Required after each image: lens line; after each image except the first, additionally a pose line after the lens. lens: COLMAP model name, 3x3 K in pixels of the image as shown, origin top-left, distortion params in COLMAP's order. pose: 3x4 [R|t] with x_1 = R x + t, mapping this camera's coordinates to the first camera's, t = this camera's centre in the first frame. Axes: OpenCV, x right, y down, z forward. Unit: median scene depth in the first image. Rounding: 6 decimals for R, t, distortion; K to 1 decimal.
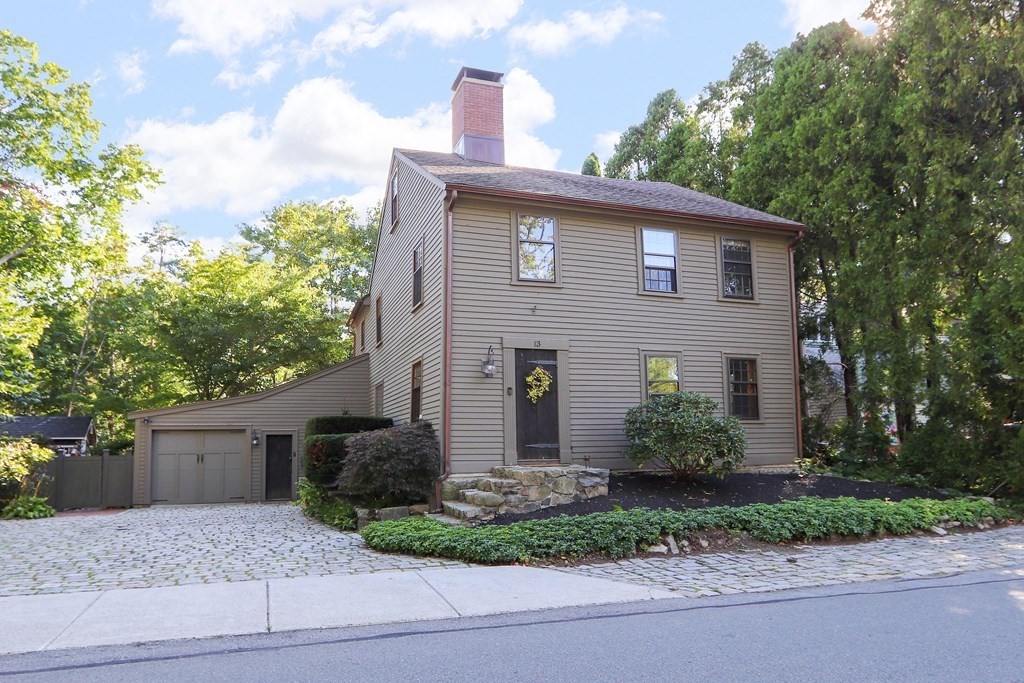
lens RADIAL K [[684.7, 0, 512.0], [0, 684.7, 341.5], [0, 0, 1]] dist [-0.034499, -0.000336]
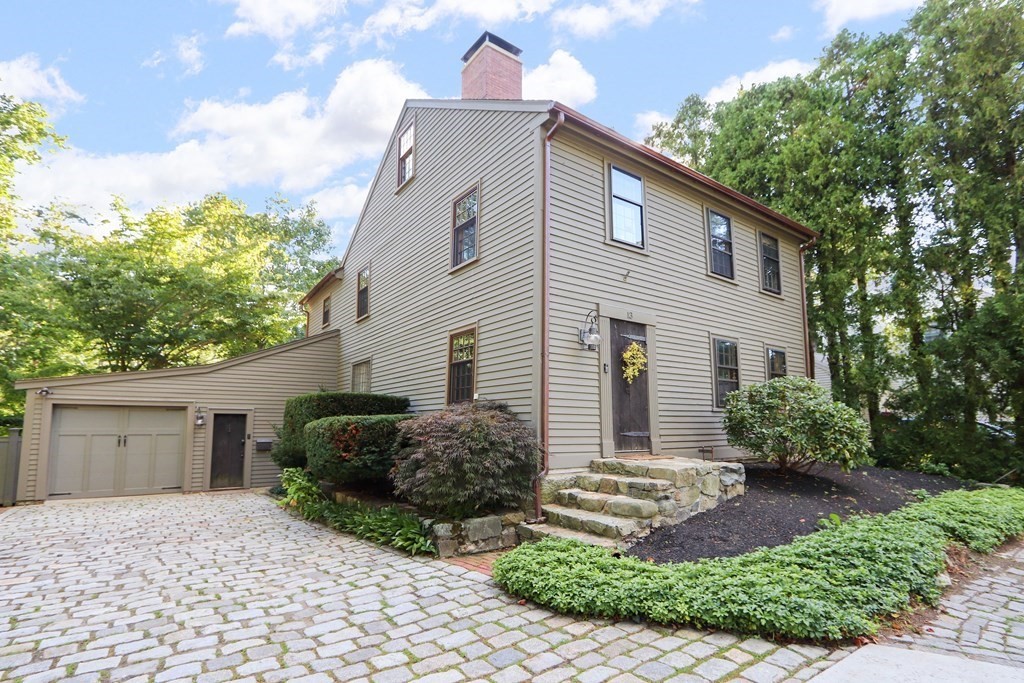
lens RADIAL K [[507.3, 0, 541.6], [0, 507.3, 352.5], [0, 0, 1]] dist [-0.017799, -0.001074]
pose [[0.951410, 0.058513, 0.302316, -0.261992], [-0.059960, 0.998191, -0.004501, 0.060446], [-0.302032, -0.013845, 0.953197, 0.431117]]
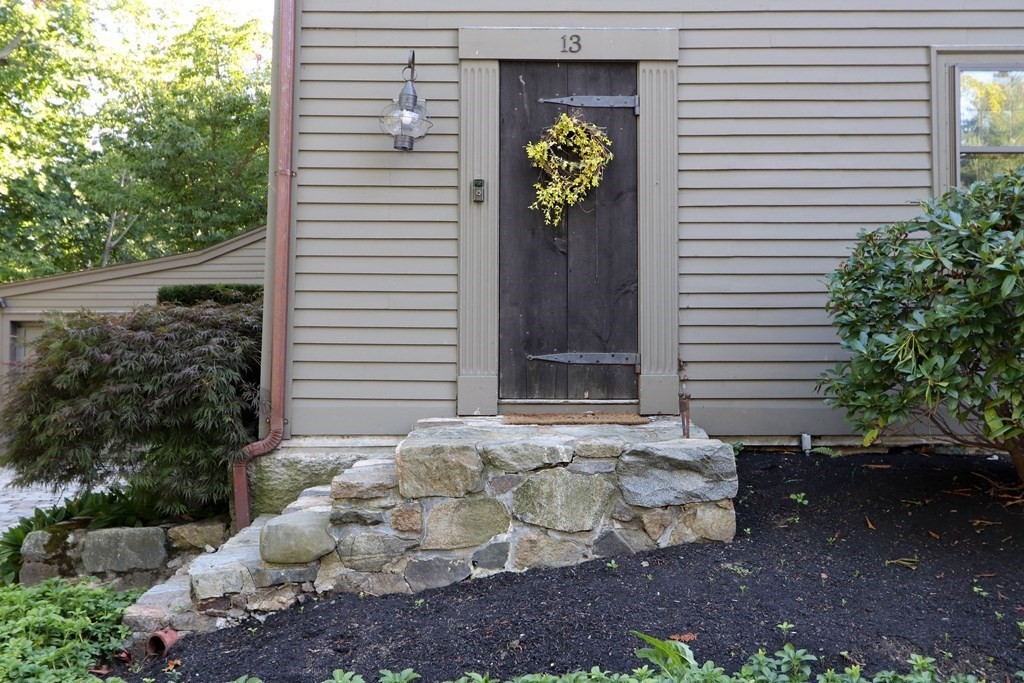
lens RADIAL K [[1042.9, 0, 511.6], [0, 1042.9, 299.4], [0, 0, 1]] dist [0.003786, 0.009504]
pose [[0.947513, -0.006388, -0.319654, 0.168610], [0.037759, 0.995039, 0.092037, 0.077928], [0.317480, -0.099276, 0.943054, 0.523535]]
